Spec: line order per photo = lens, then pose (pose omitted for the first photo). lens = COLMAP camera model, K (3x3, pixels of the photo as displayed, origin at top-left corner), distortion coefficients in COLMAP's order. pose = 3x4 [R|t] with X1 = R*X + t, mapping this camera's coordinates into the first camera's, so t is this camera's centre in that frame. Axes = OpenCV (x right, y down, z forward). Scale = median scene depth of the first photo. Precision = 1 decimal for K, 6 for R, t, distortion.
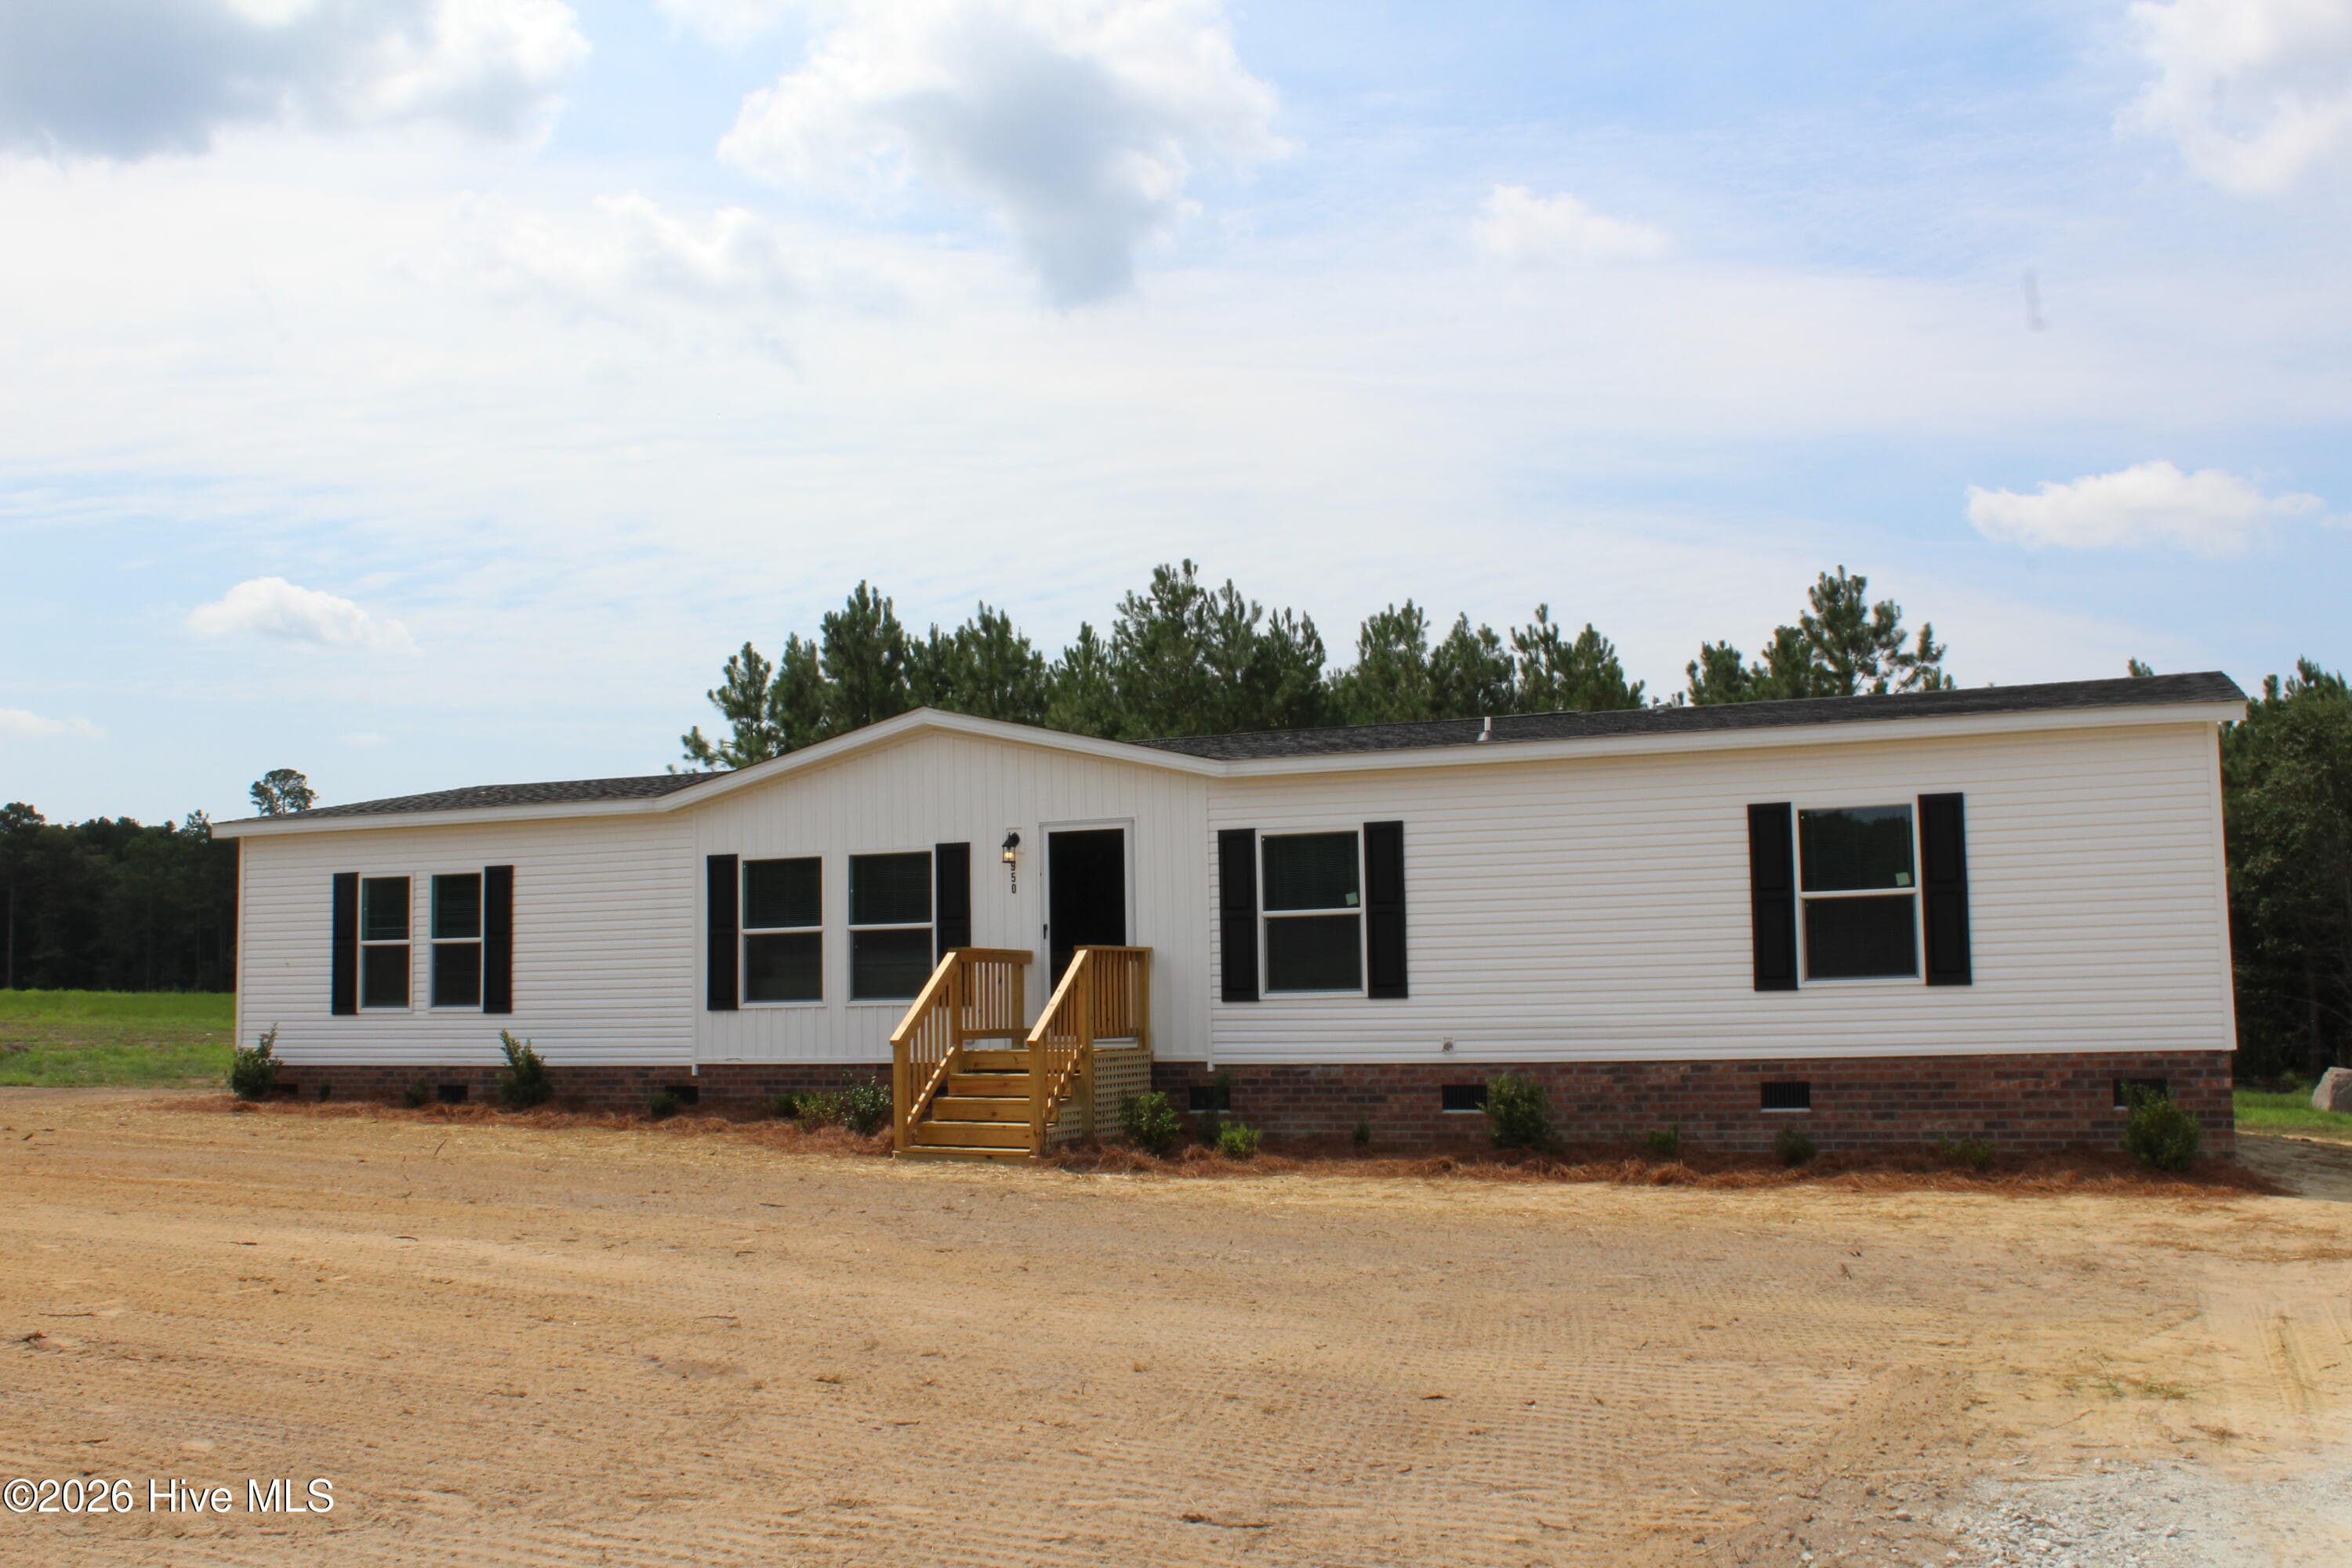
lens RADIAL K [[2344.1, 0, 1176.0], [0, 2344.1, 784.0], [0, 0, 1]] dist [-0.141391, 0.173971]
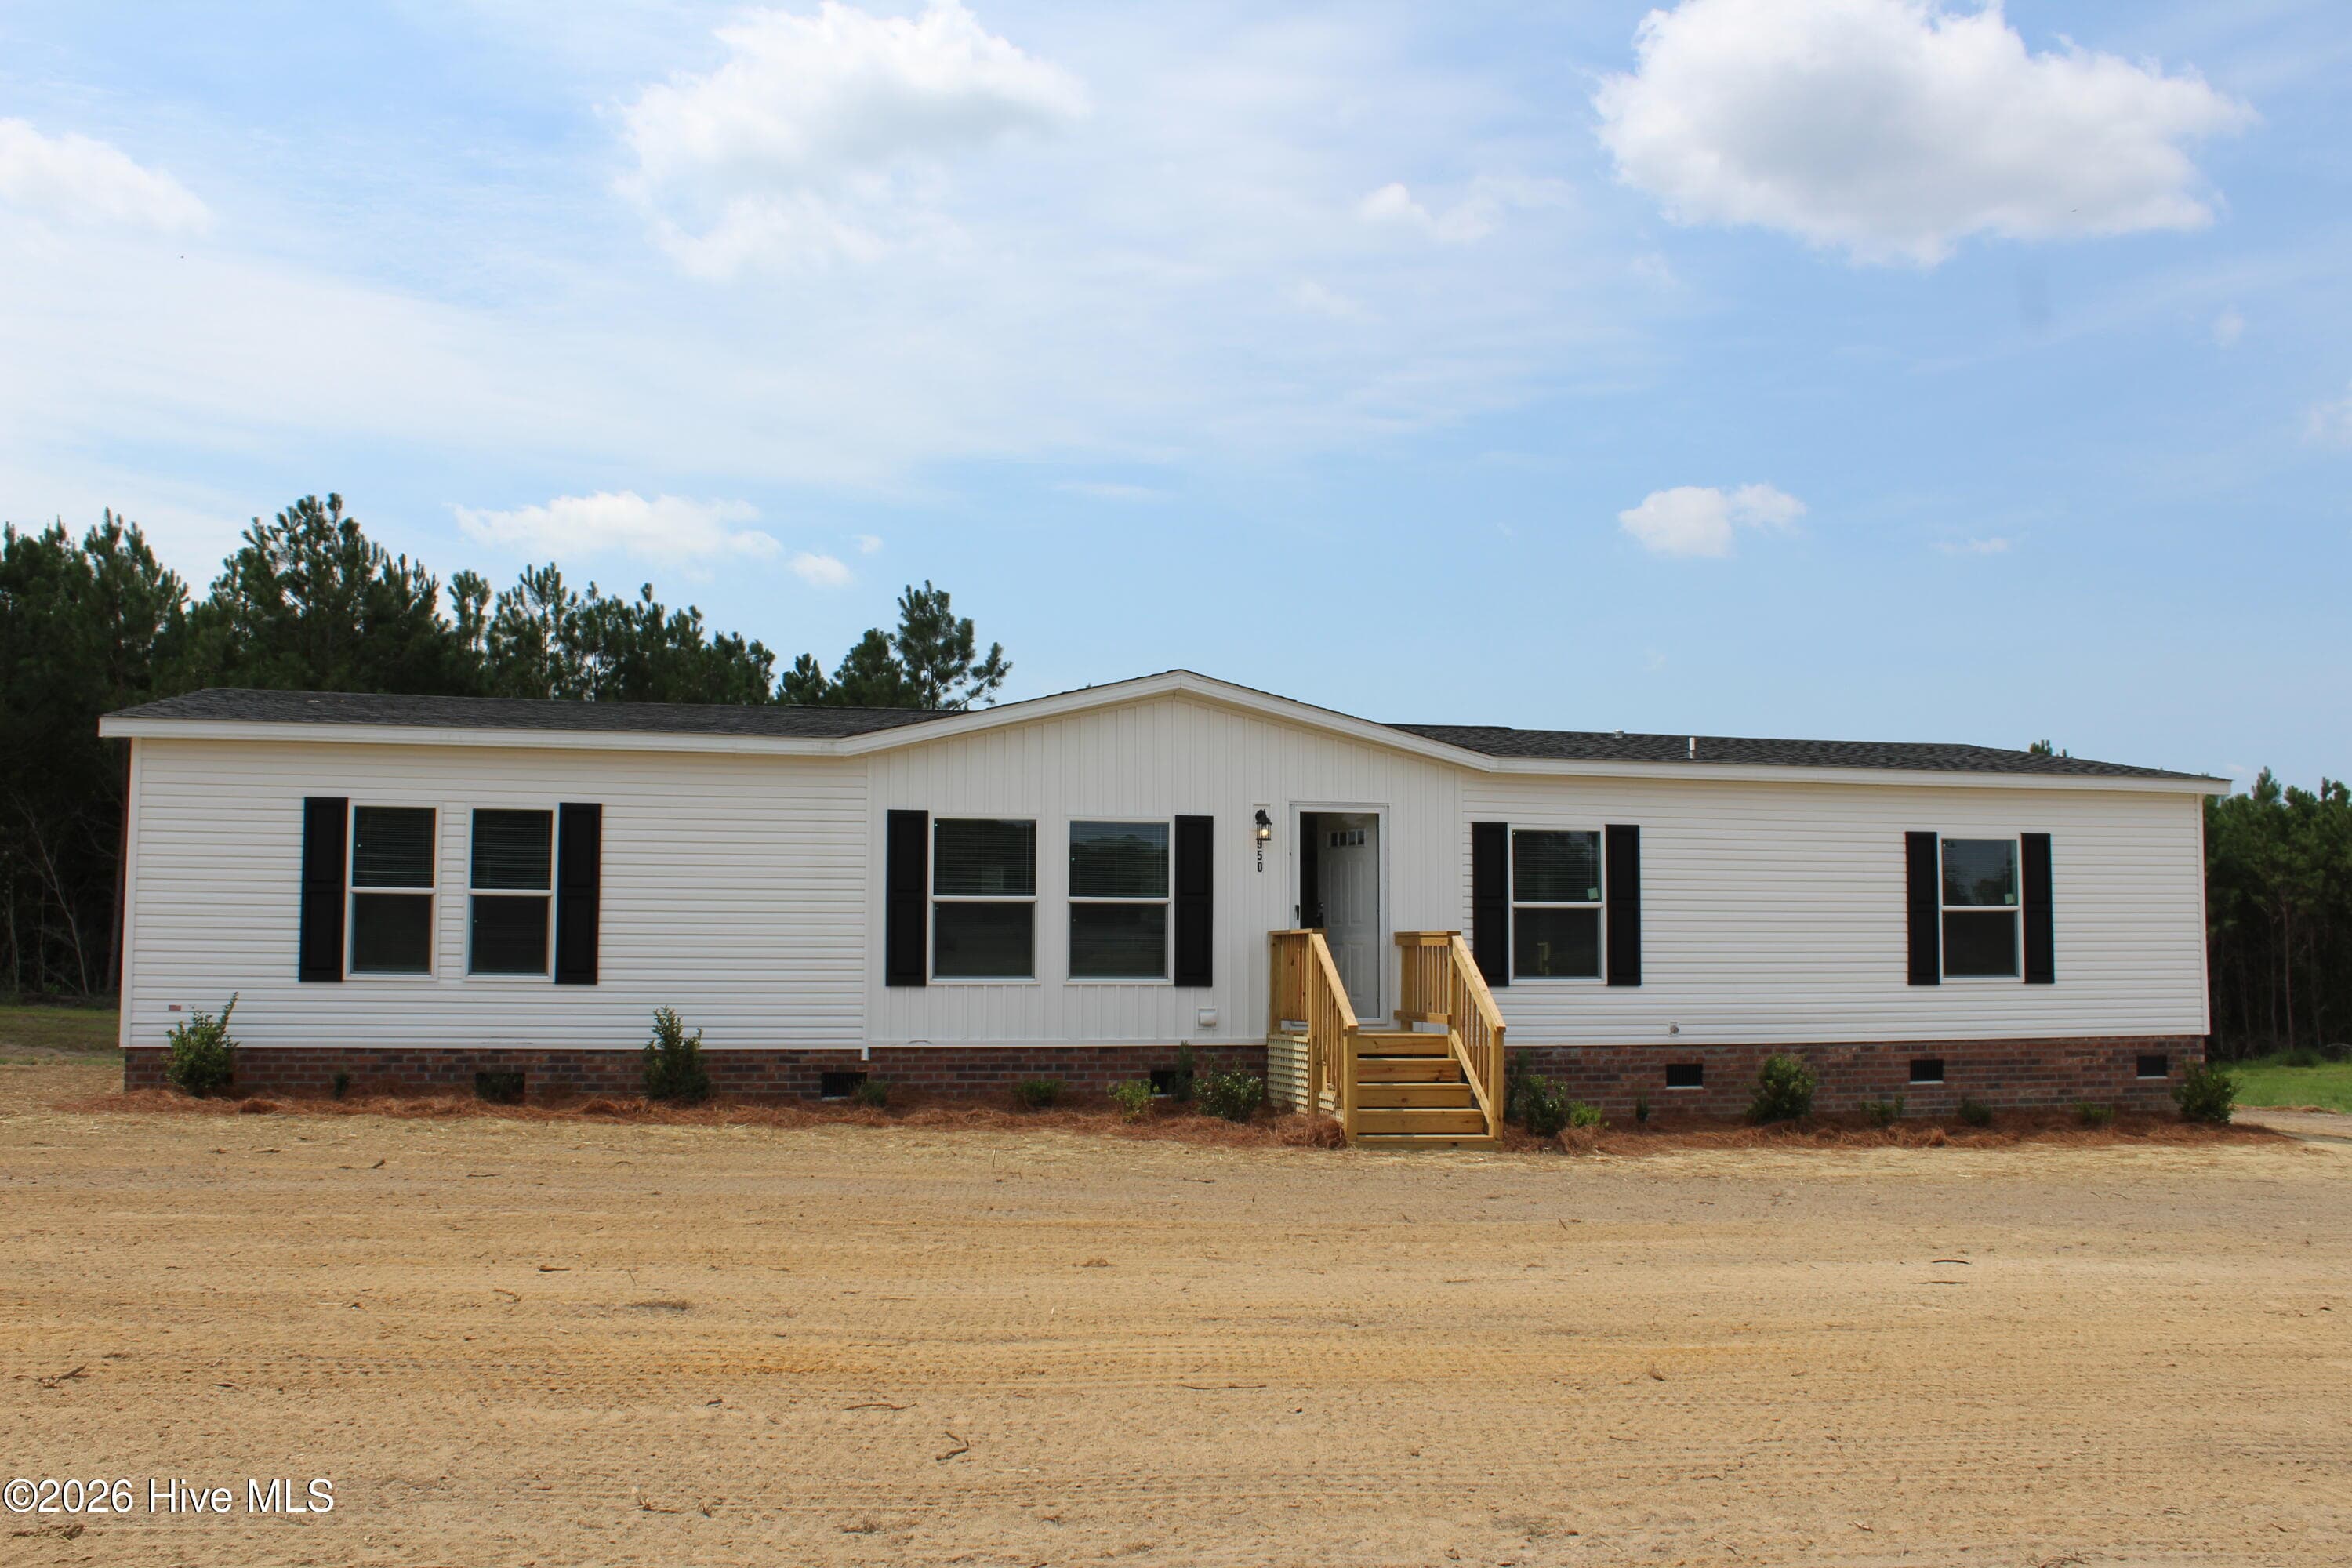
lens RADIAL K [[2146.4, 0, 1176.0], [0, 2146.4, 784.0], [0, 0, 1]] dist [-0.154477, 0.159394]
pose [[0.794745, 0.070338, 0.602855, -0.677557], [-0.076032, 0.996976, -0.016089, 0.028923], [-0.602163, -0.033049, 0.797689, 0.328469]]
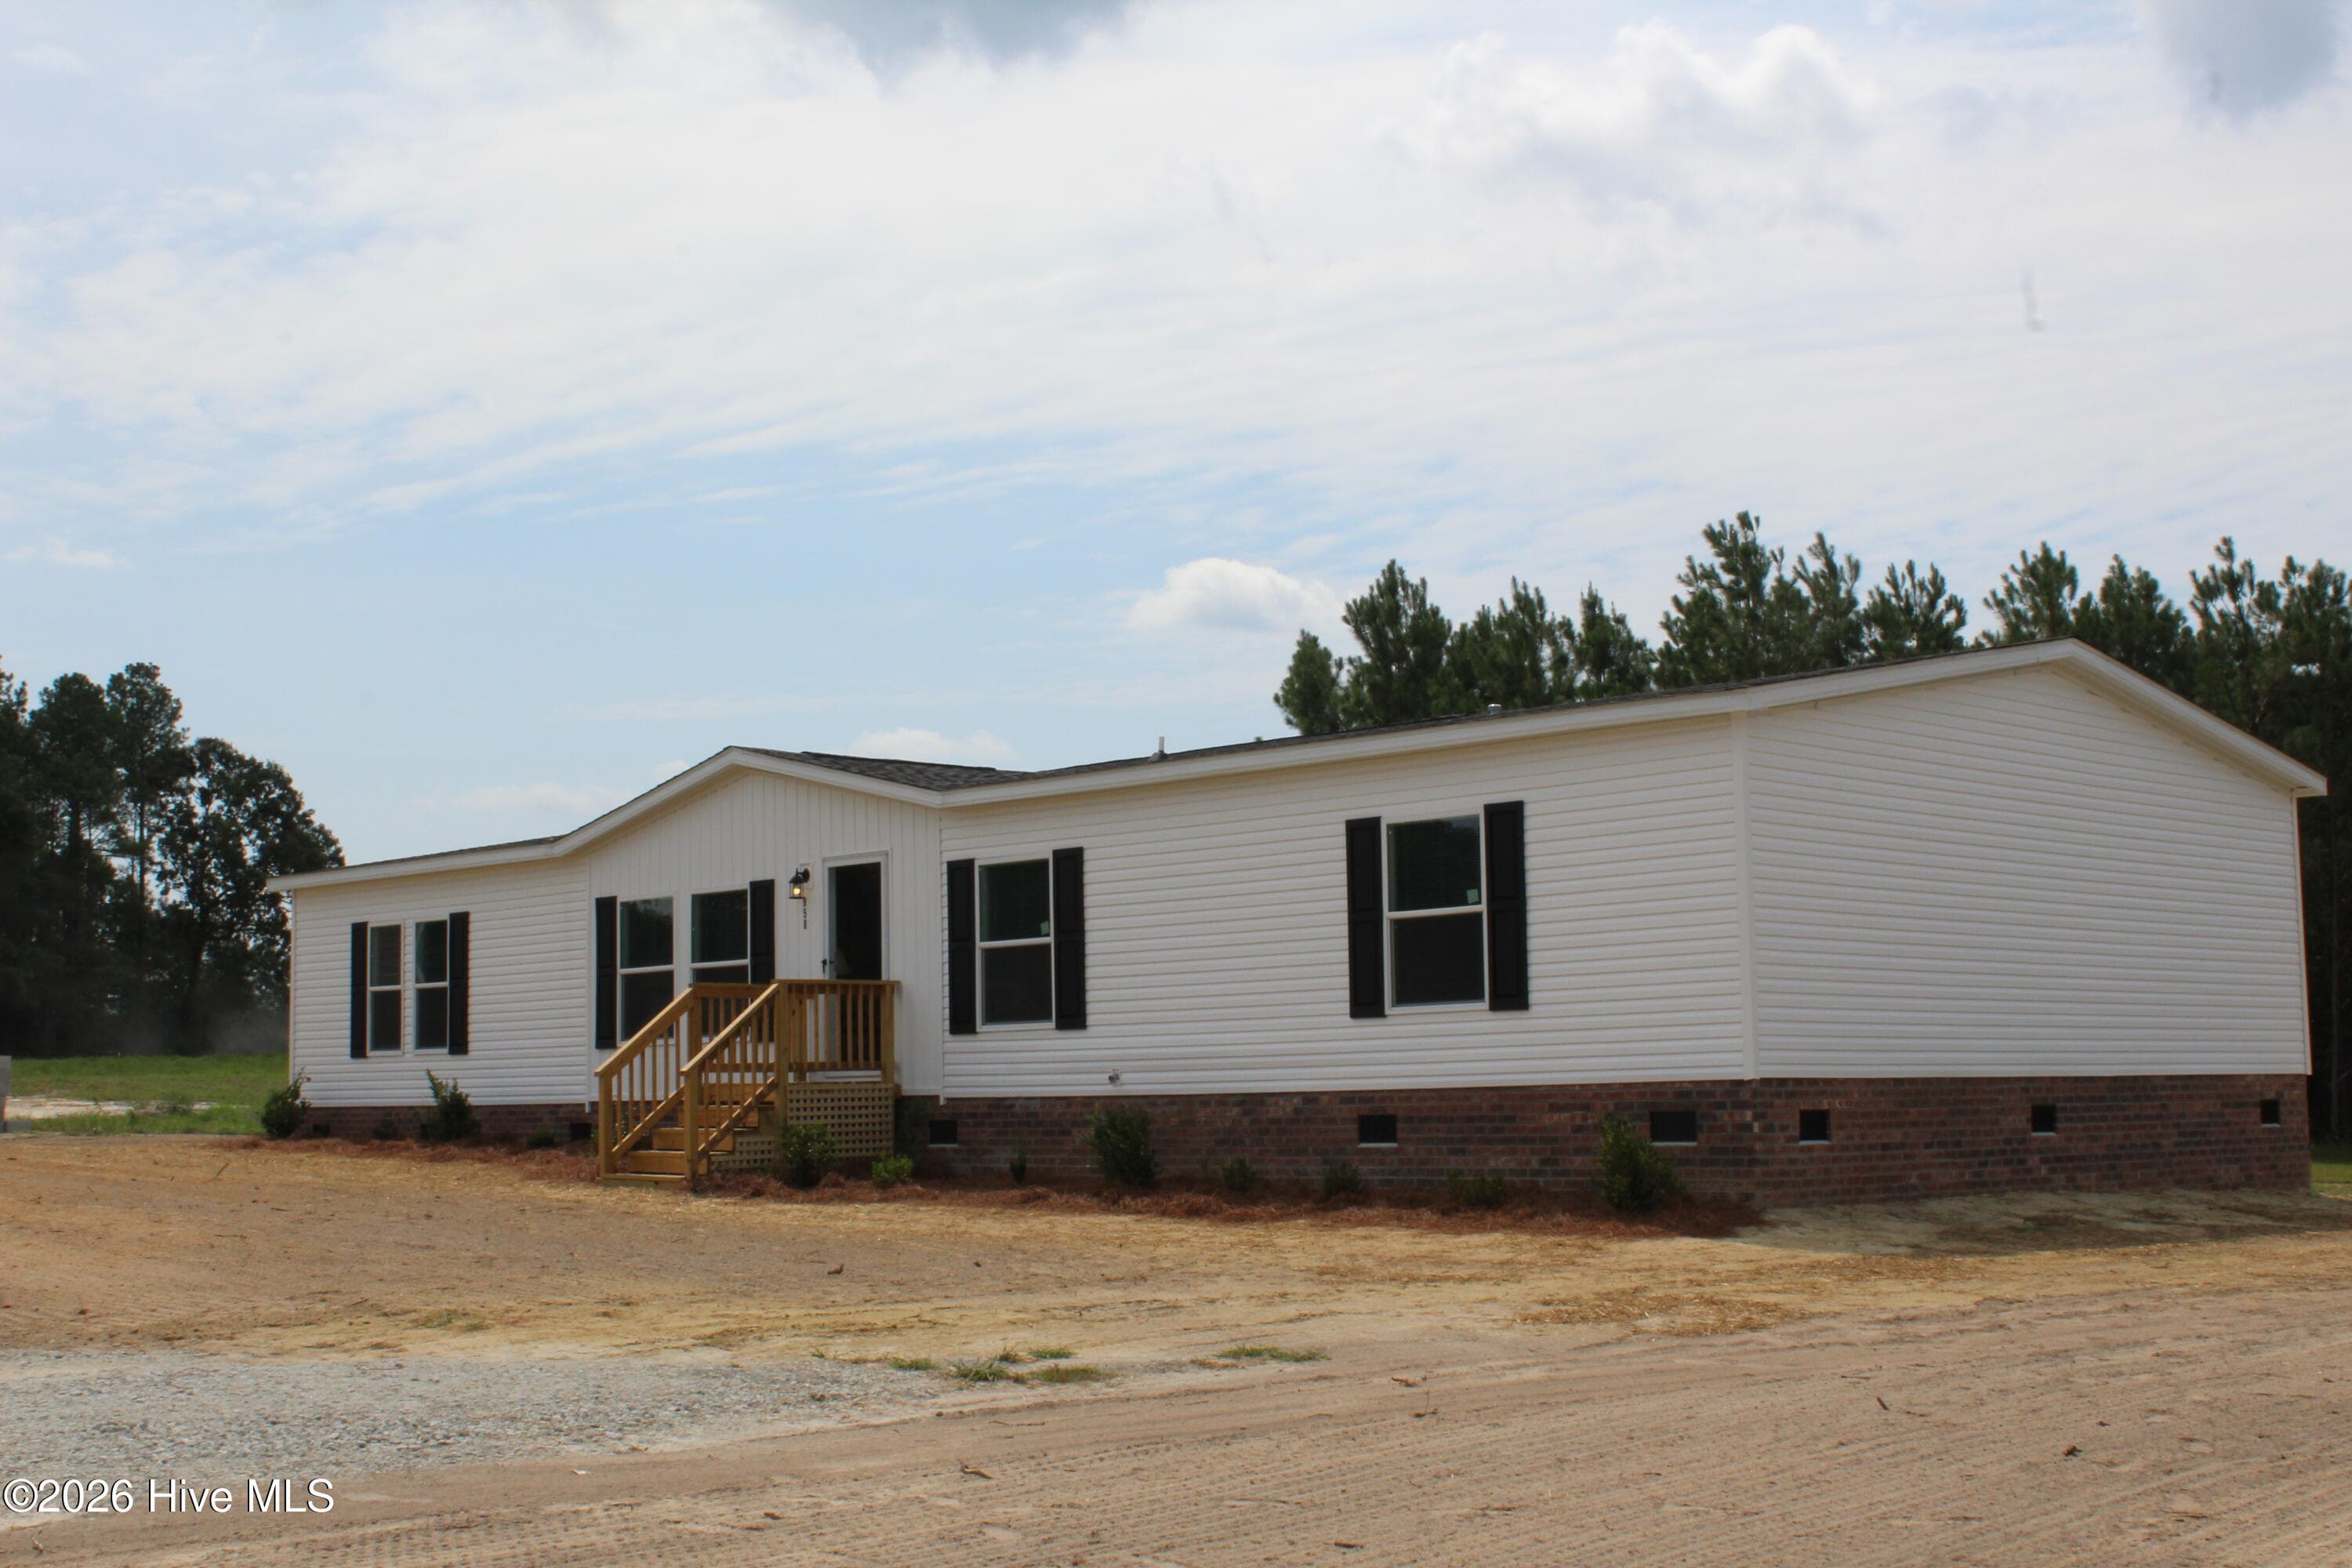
lens RADIAL K [[3011.5, 0, 1176.0], [0, 3011.5, 784.0], [0, 0, 1]] dist [-0.084366, 0.065382]
pose [[0.927622, -0.038920, -0.371488, 0.594871], [0.038526, 0.999222, -0.008484, 0.001725], [0.371529, -0.006442, 0.928399, -0.147274]]
